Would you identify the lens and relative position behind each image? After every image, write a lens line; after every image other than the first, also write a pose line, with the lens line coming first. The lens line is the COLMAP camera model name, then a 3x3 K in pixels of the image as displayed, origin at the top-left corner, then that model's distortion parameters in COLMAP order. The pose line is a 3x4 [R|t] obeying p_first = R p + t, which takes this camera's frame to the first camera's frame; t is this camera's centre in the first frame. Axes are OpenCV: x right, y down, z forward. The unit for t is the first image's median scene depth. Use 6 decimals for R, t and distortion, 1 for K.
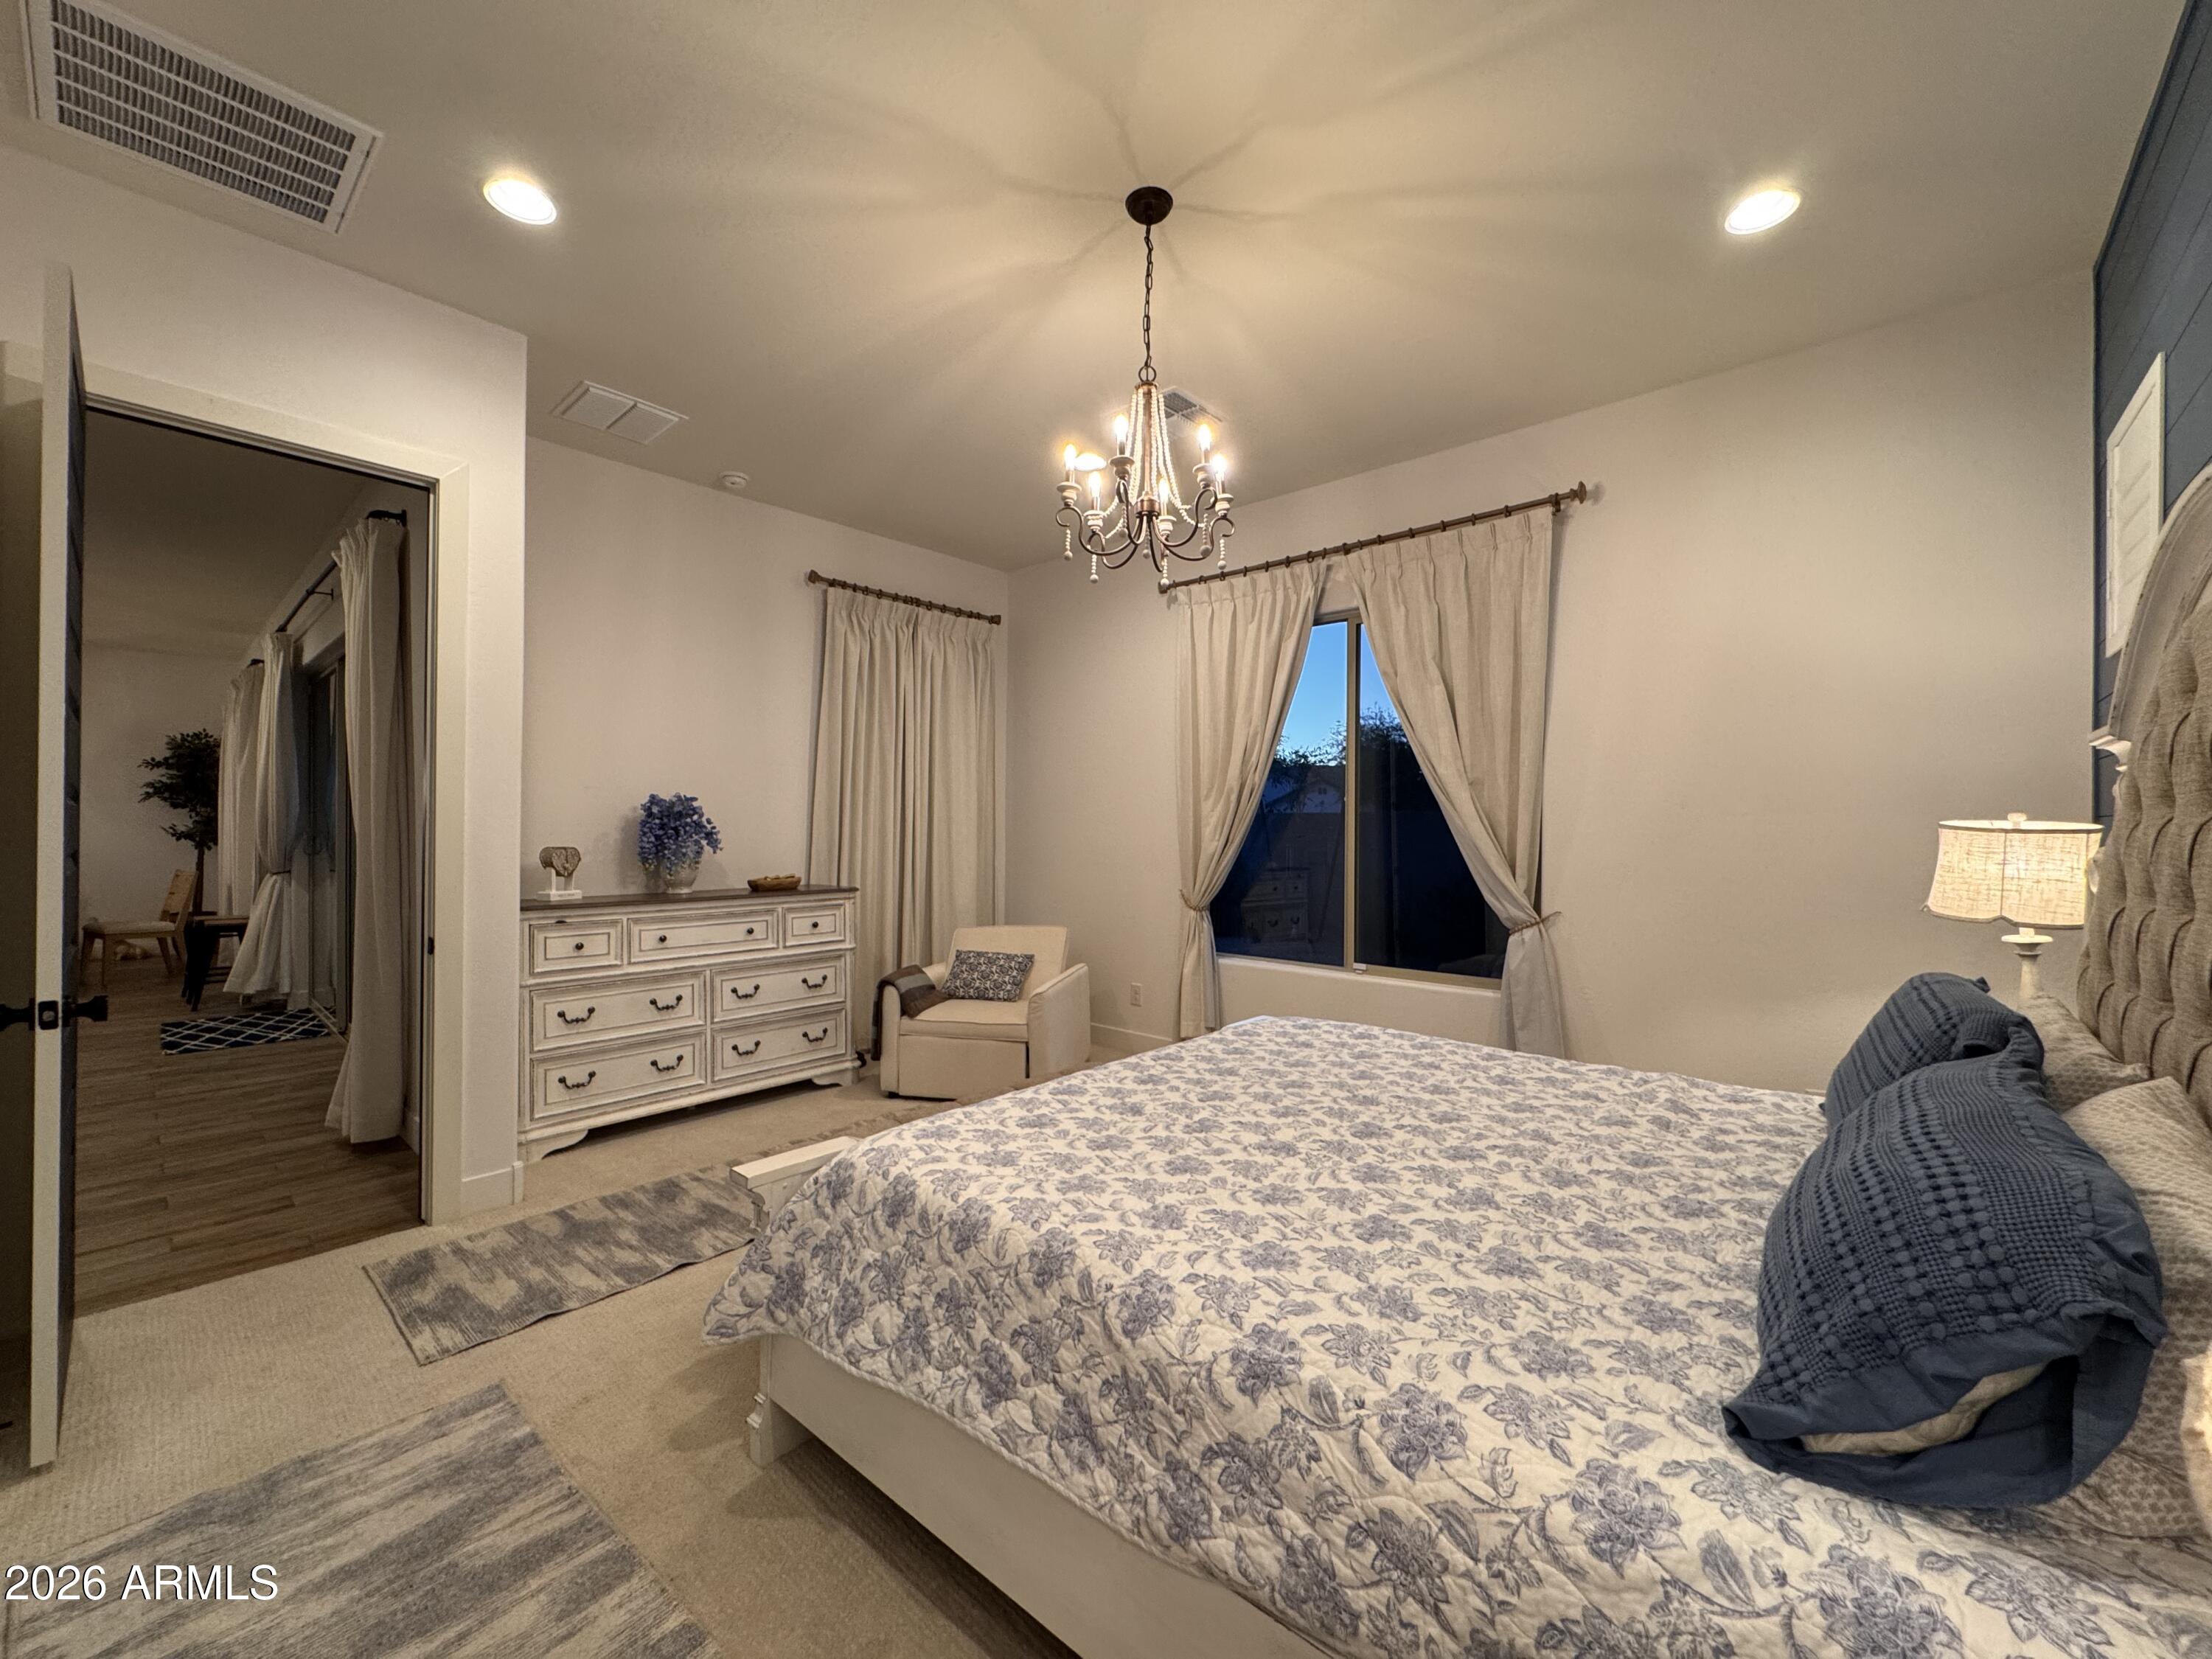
lens RADIAL K [[902.5, 0, 1117.1], [0, 902.5, 835.5], [0, 0, 1]] dist [0.008957, 0.000399]
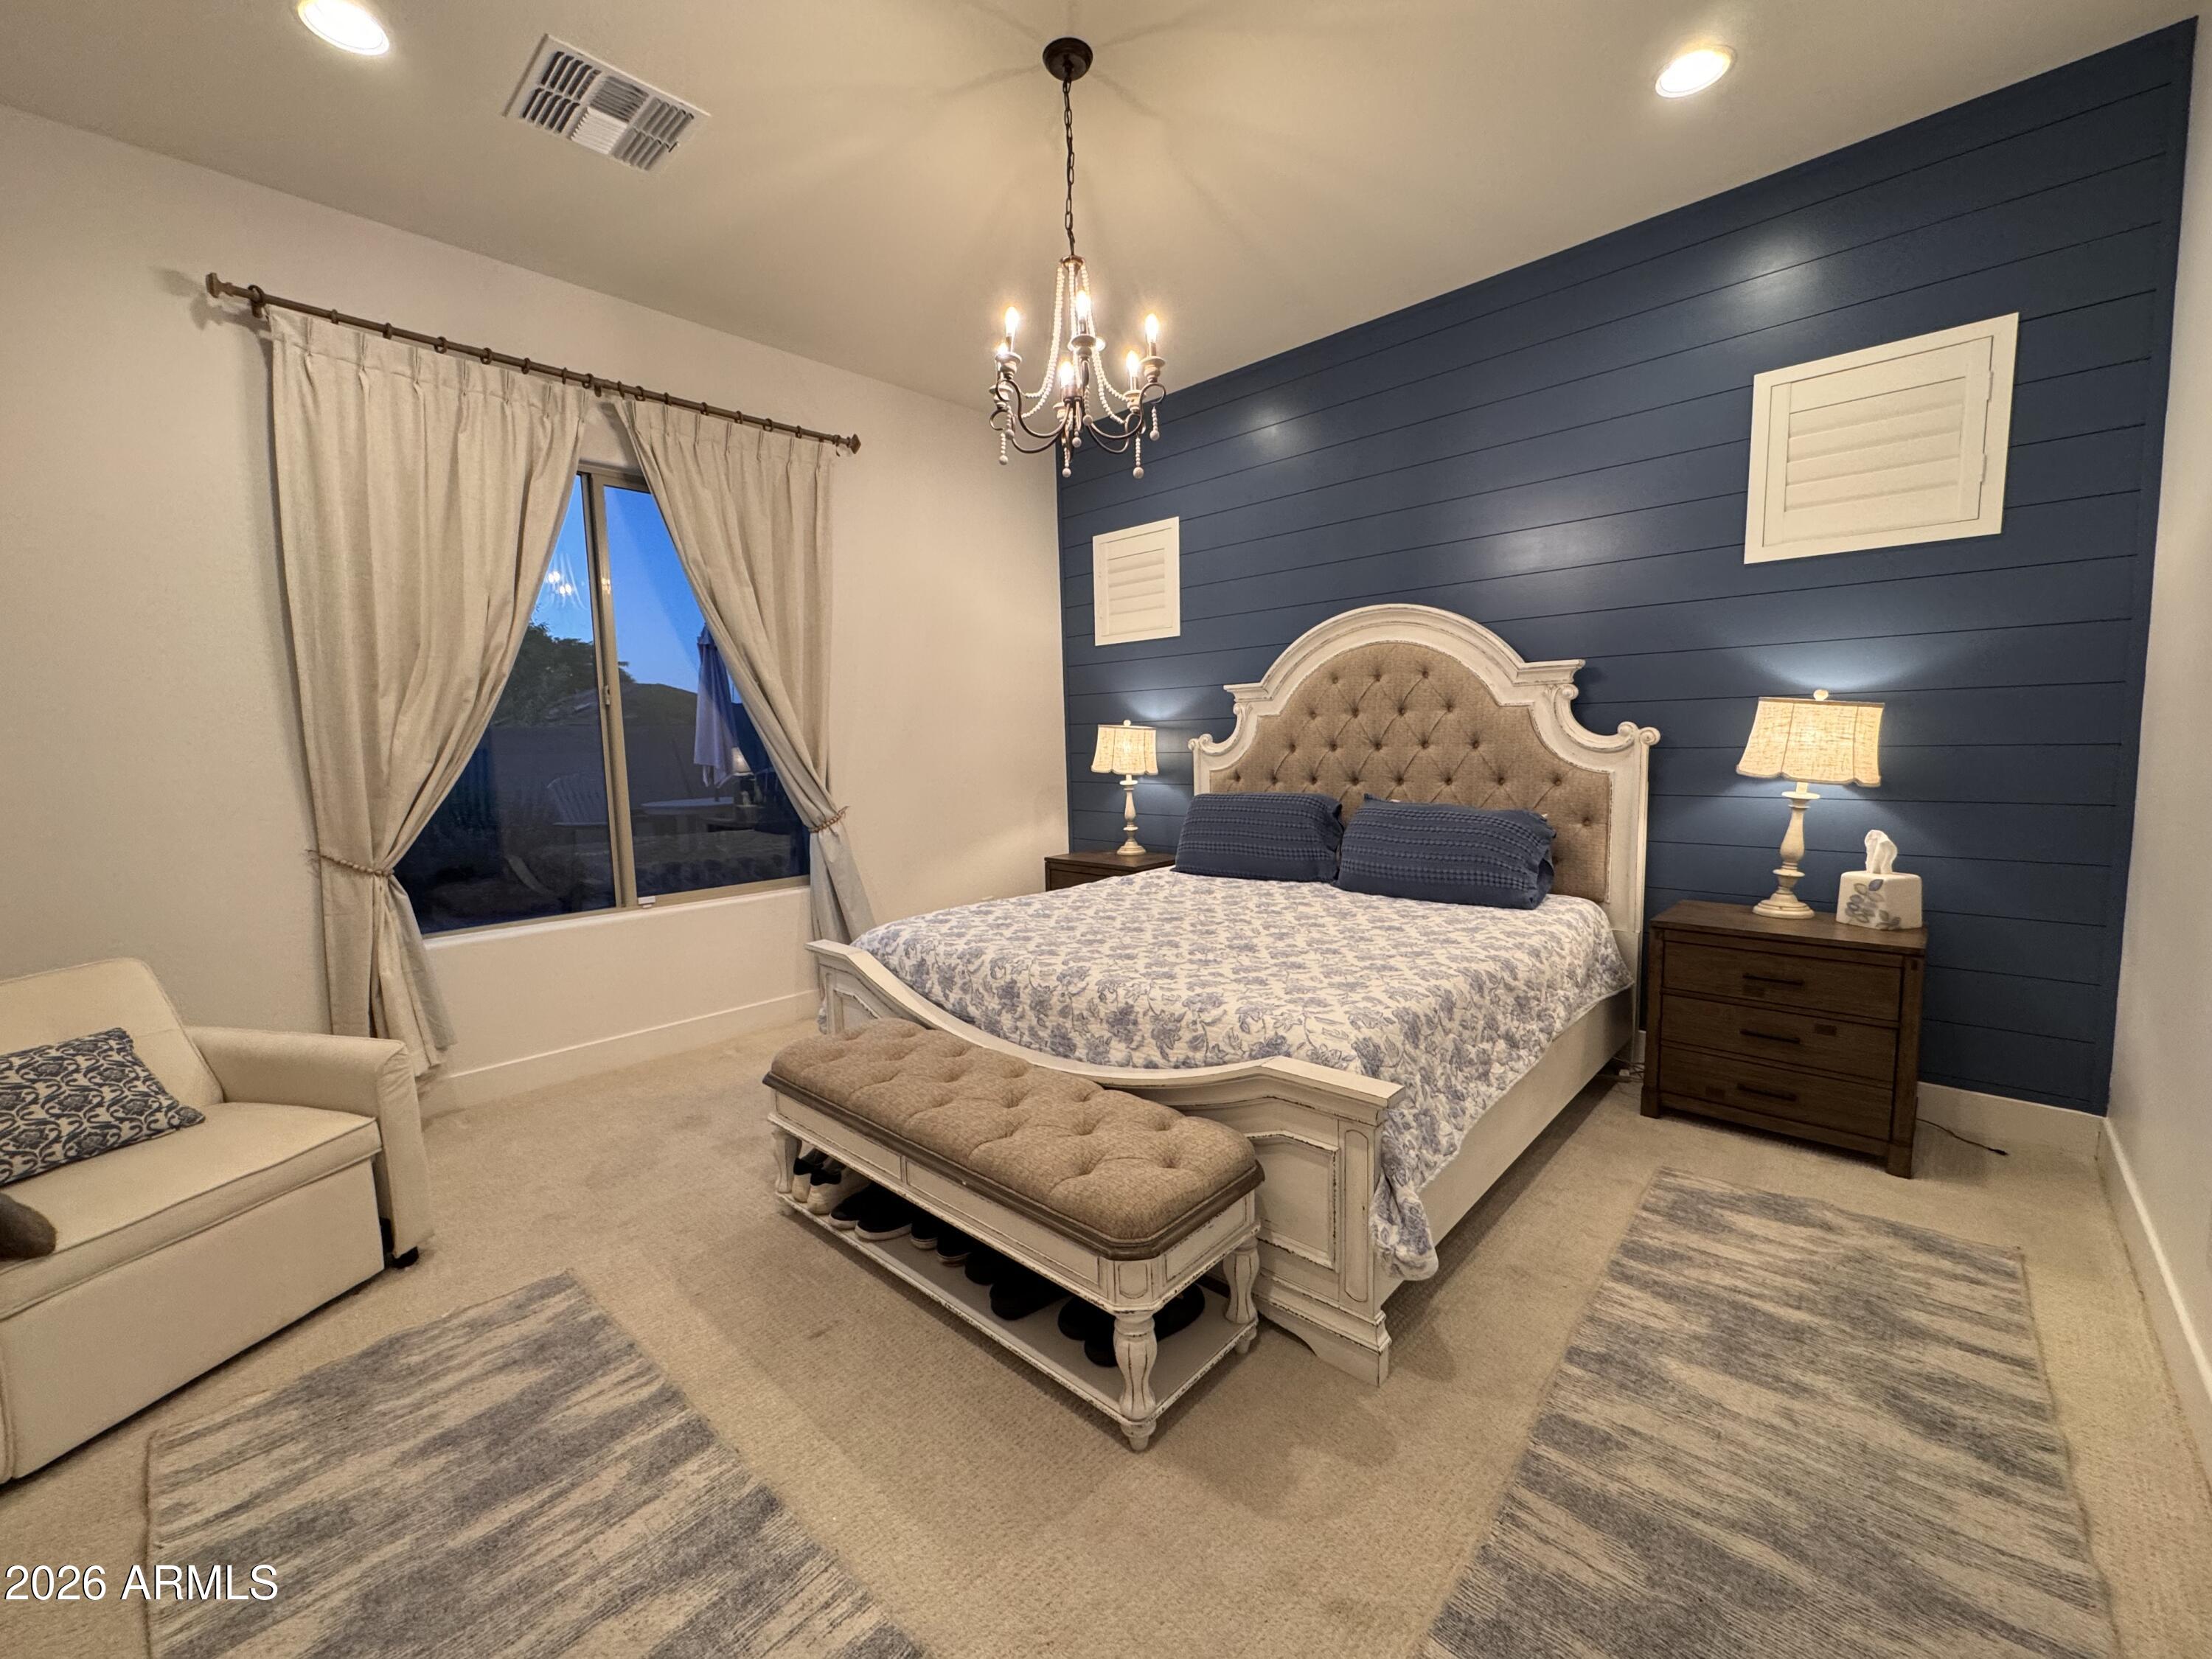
lens RADIAL K [[902.5, 0, 1116.9], [0, 902.5, 815.8], [0, 0, 1]] dist [0.008957, 0.000399]
pose [[0.035185, -0.087668, 0.995528, -1.130539], [0.031554, 0.995746, 0.086572, 0.012100], [-0.998883, 0.028367, 0.037801, 1.069973]]
